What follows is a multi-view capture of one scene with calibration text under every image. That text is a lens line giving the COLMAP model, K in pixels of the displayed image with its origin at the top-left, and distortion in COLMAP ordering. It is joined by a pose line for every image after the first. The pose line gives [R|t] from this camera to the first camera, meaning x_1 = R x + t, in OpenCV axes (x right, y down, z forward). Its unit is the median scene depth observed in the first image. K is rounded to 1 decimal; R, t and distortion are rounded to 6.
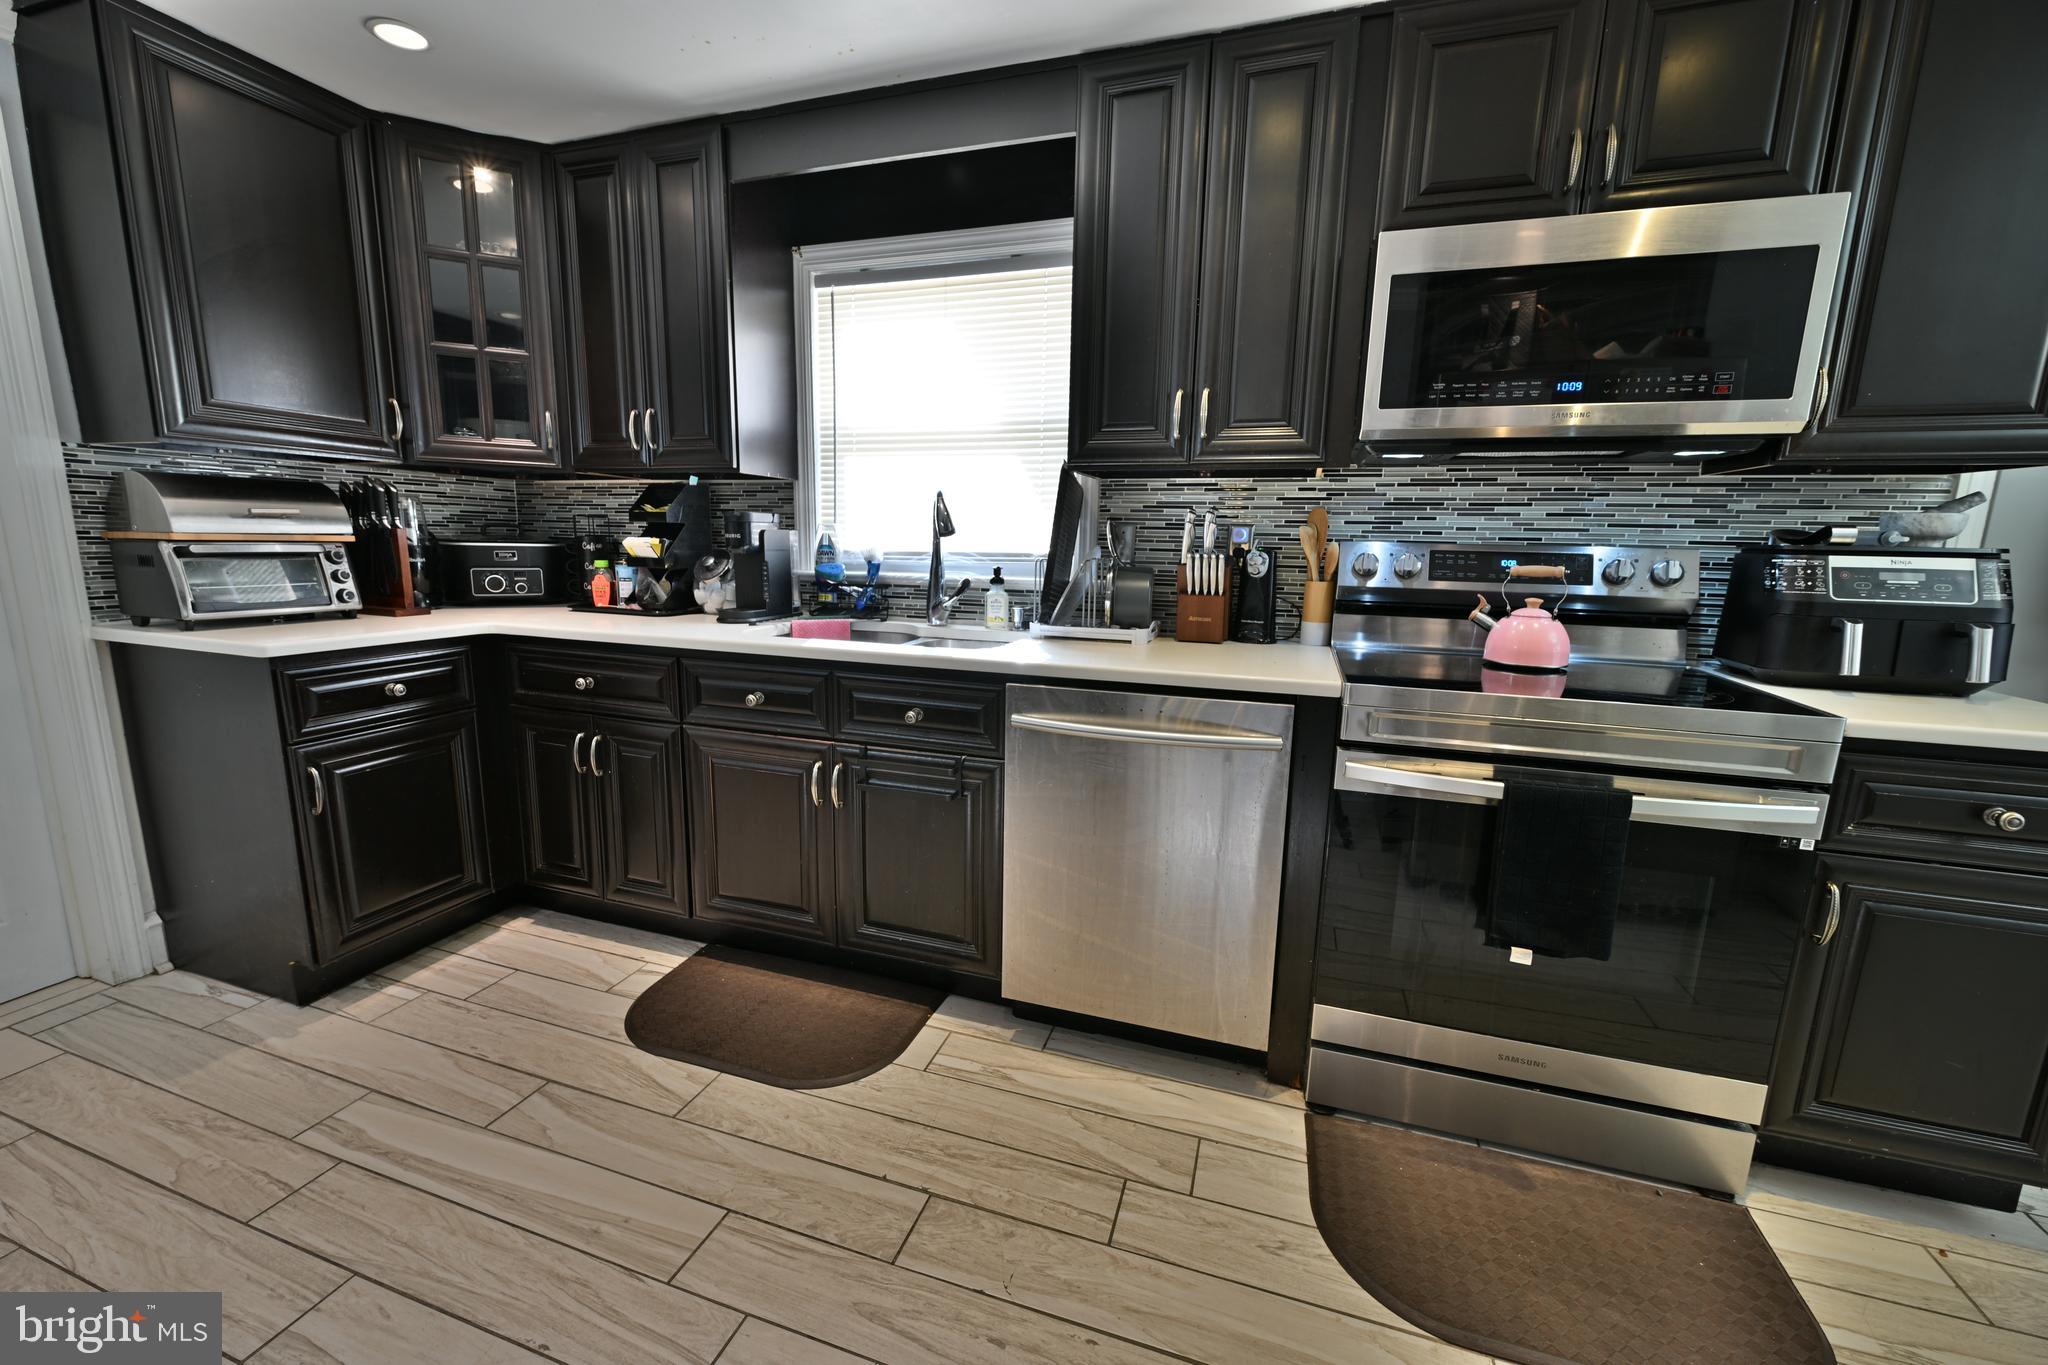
lens RADIAL K [[796.1, 0, 1016.3], [0, 796.1, 684.2], [0, 0, 1]] dist [-0.003612, 0.000553]
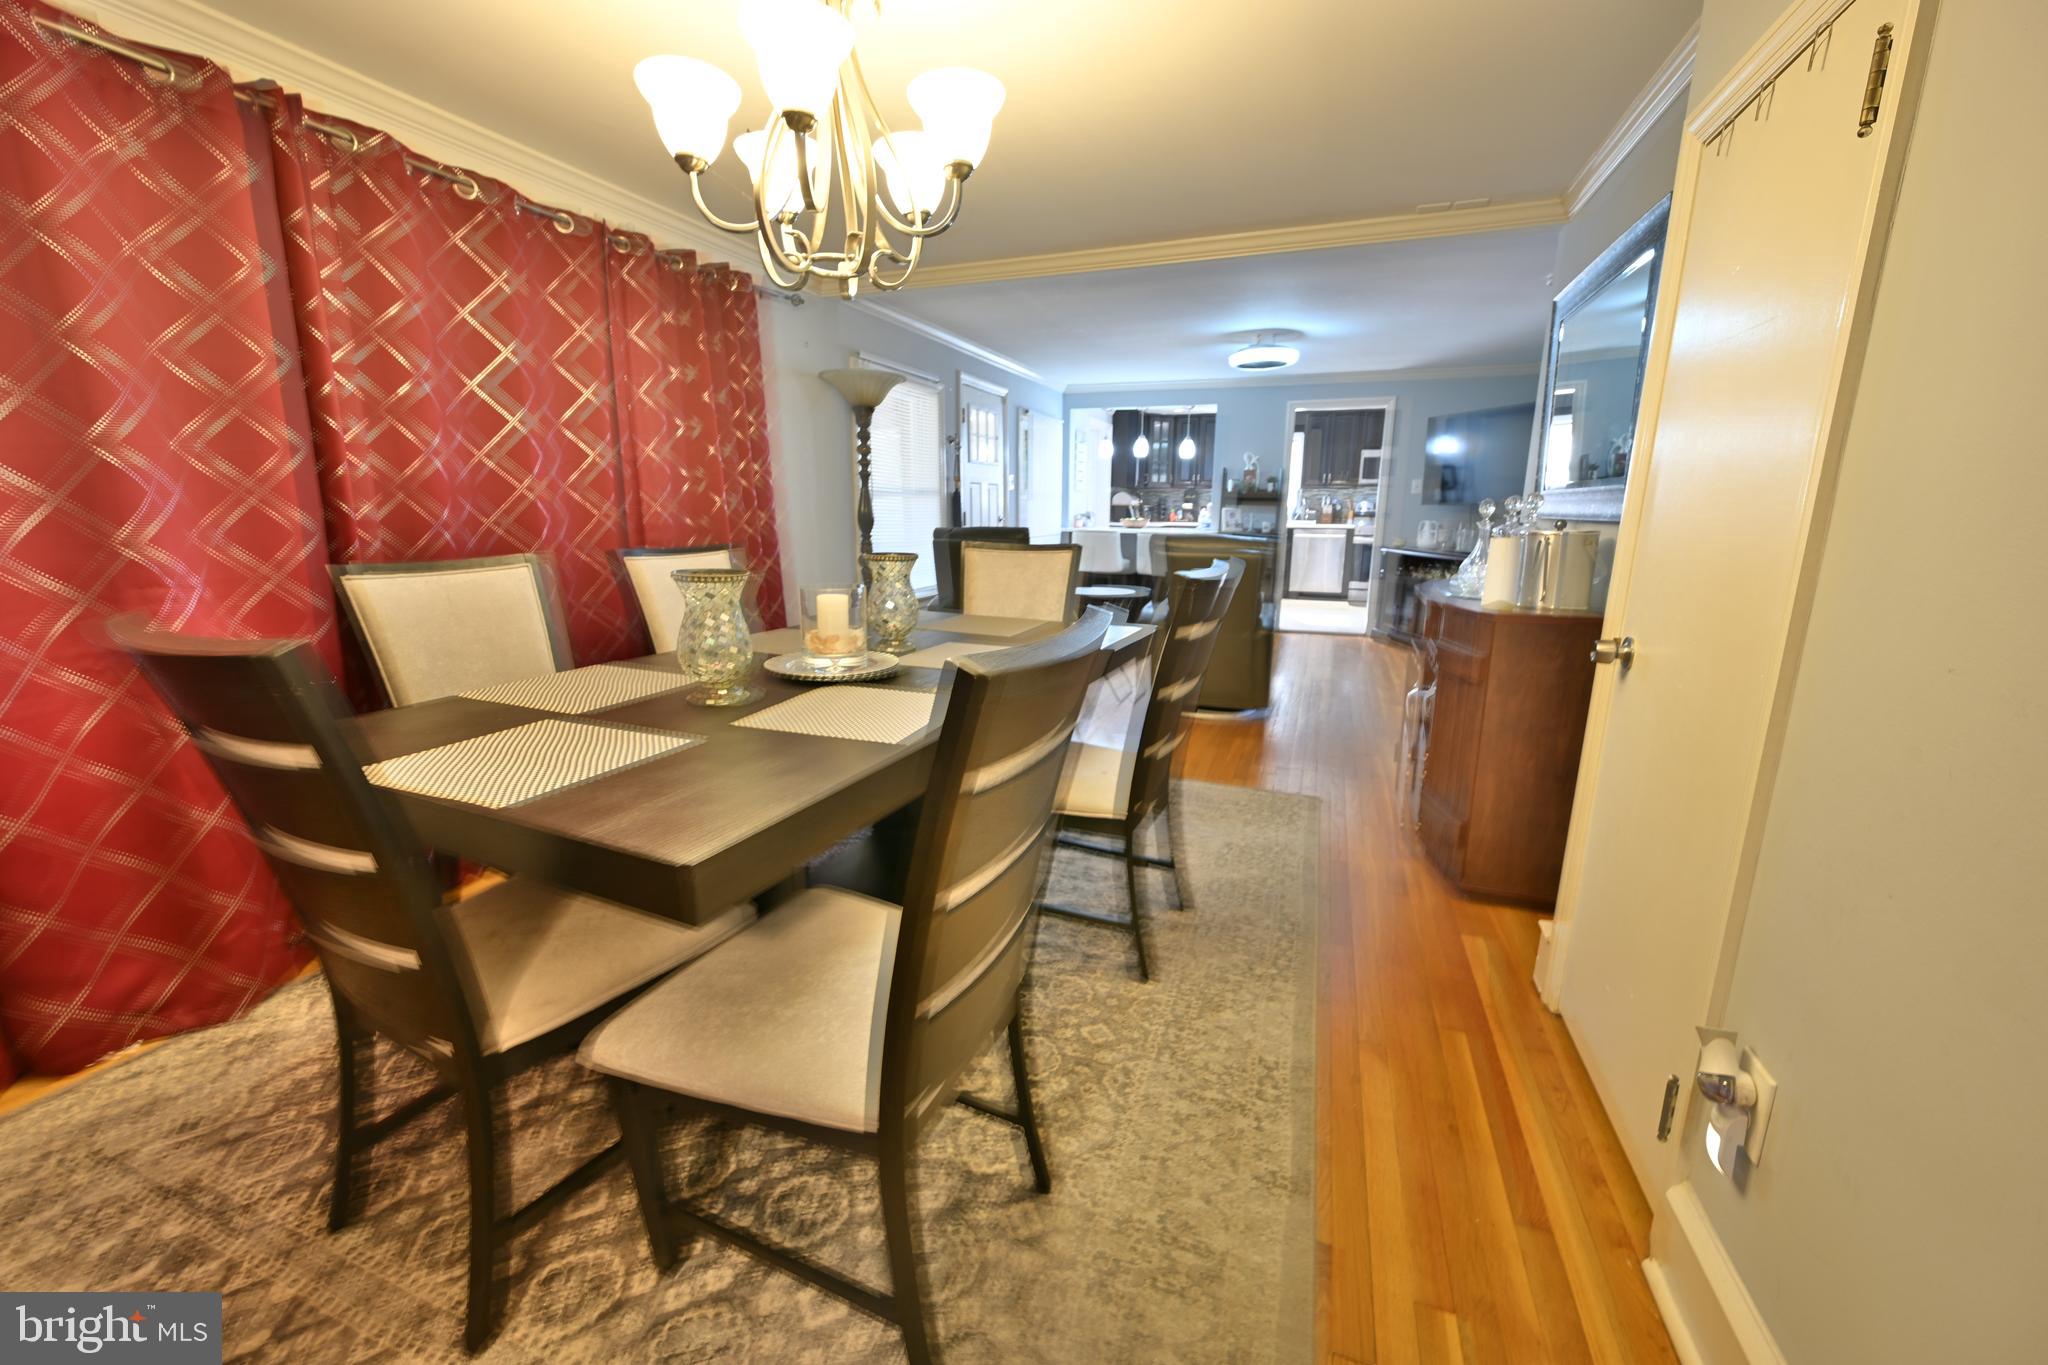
lens RADIAL K [[796.1, 0, 1018.9], [0, 796.1, 670.0], [0, 0, 1]] dist [-0.003612, 0.000553]
pose [[0.998485, -0.005531, -0.054750, -1.568499], [0.007087, 0.999575, 0.028269, 0.783057], [0.054570, -0.028614, 0.998100, -4.510596]]
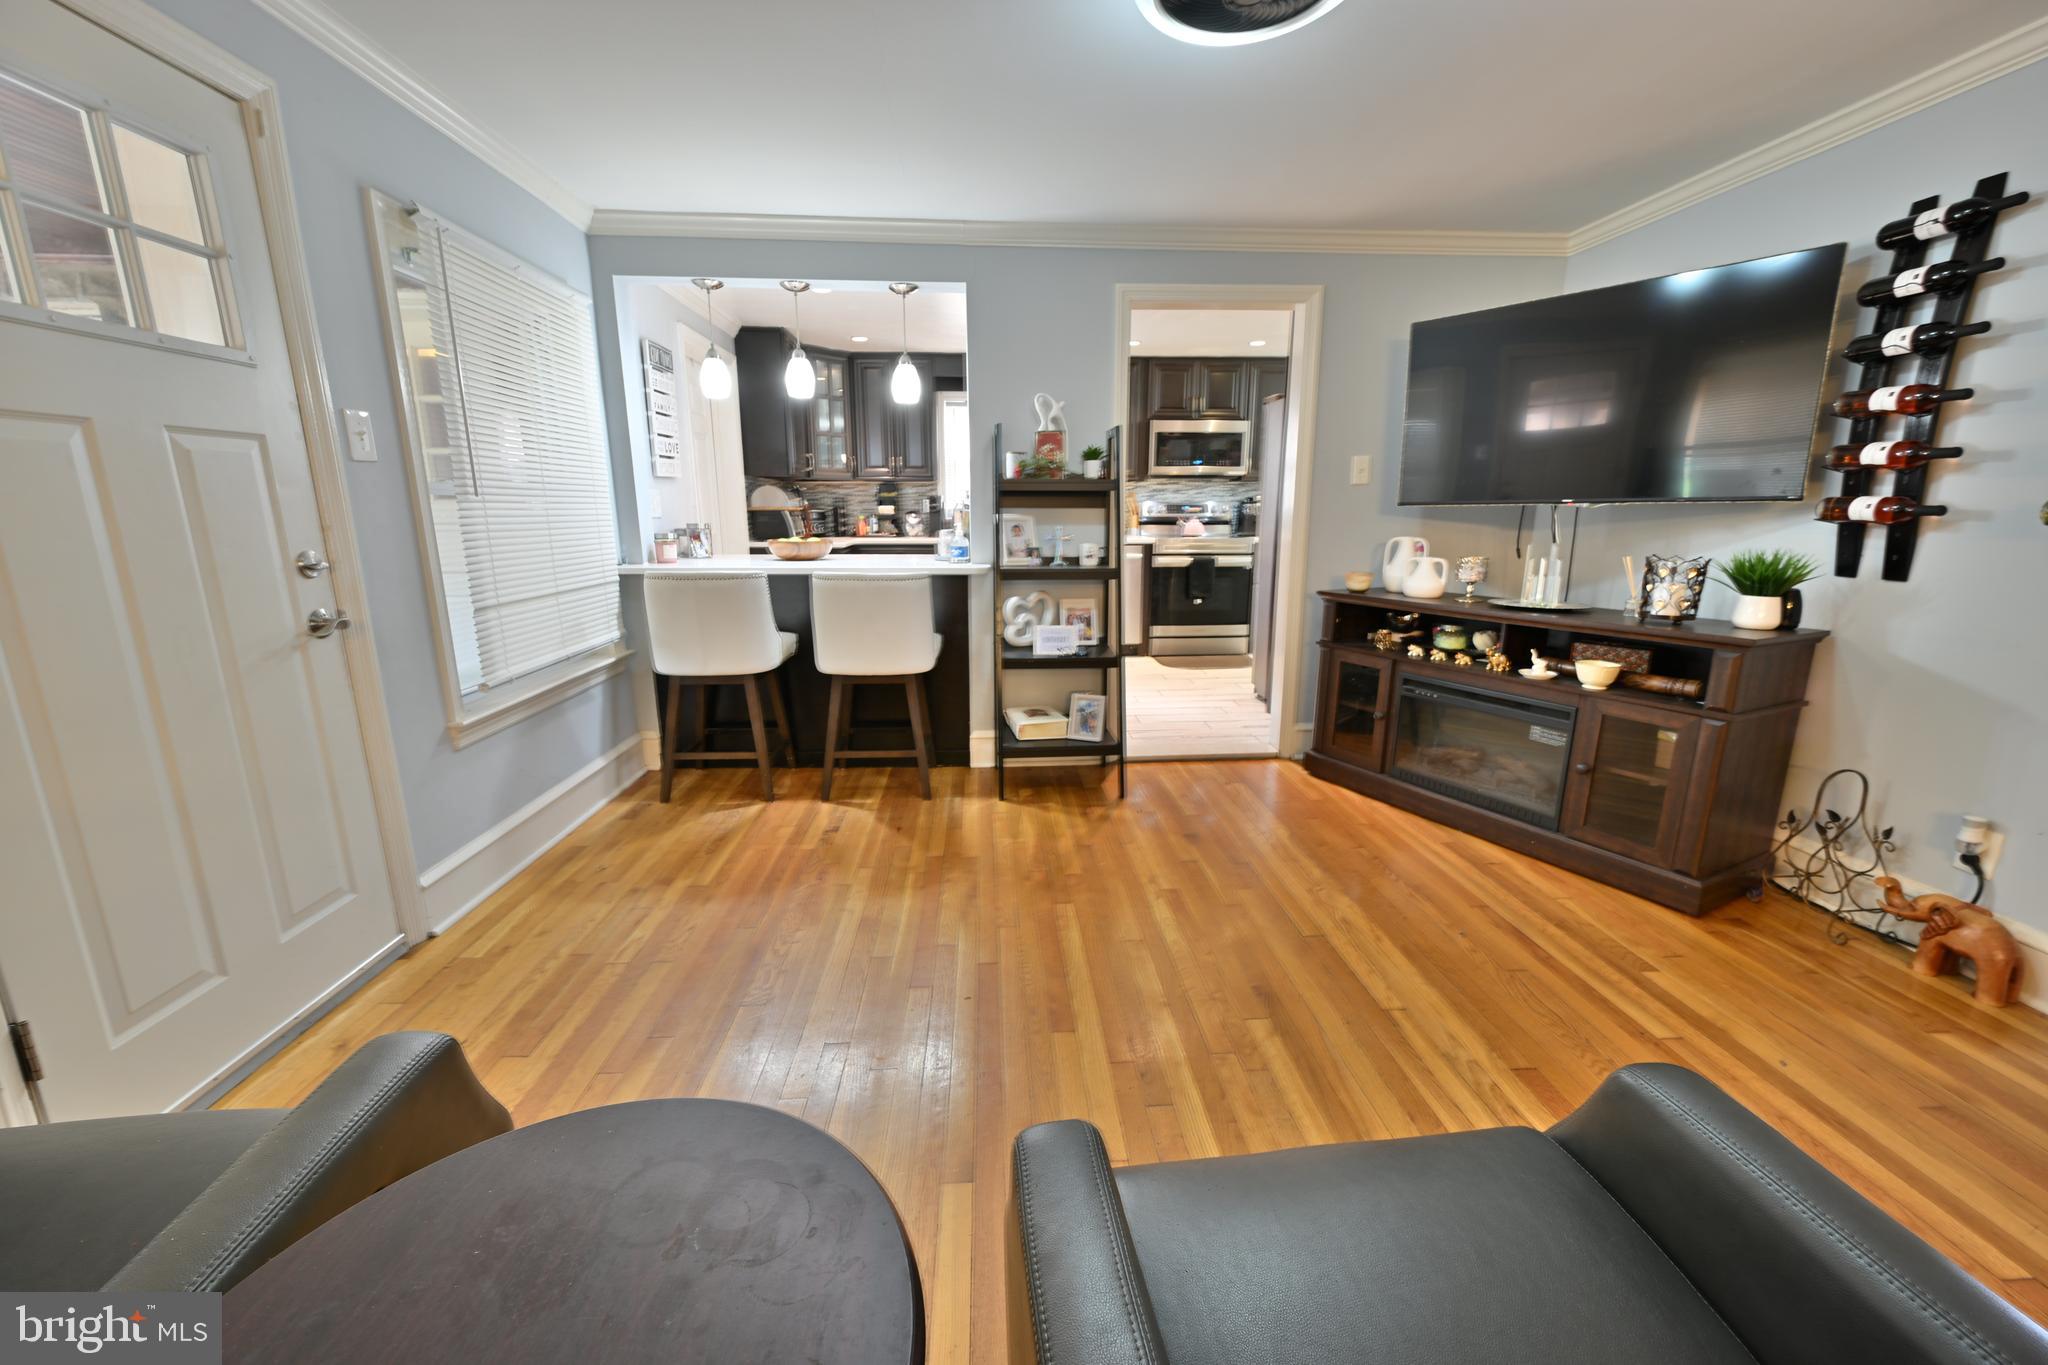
lens RADIAL K [[796.1, 0, 1033.6], [0, 796.1, 674.5], [0, 0, 1]] dist [-0.003612, 0.000553]
pose [[0.927743, -0.098340, 0.360032, -1.367581], [0.086047, 0.995033, 0.050057, 0.351879], [-0.363166, -0.015460, 0.931596, -2.072842]]
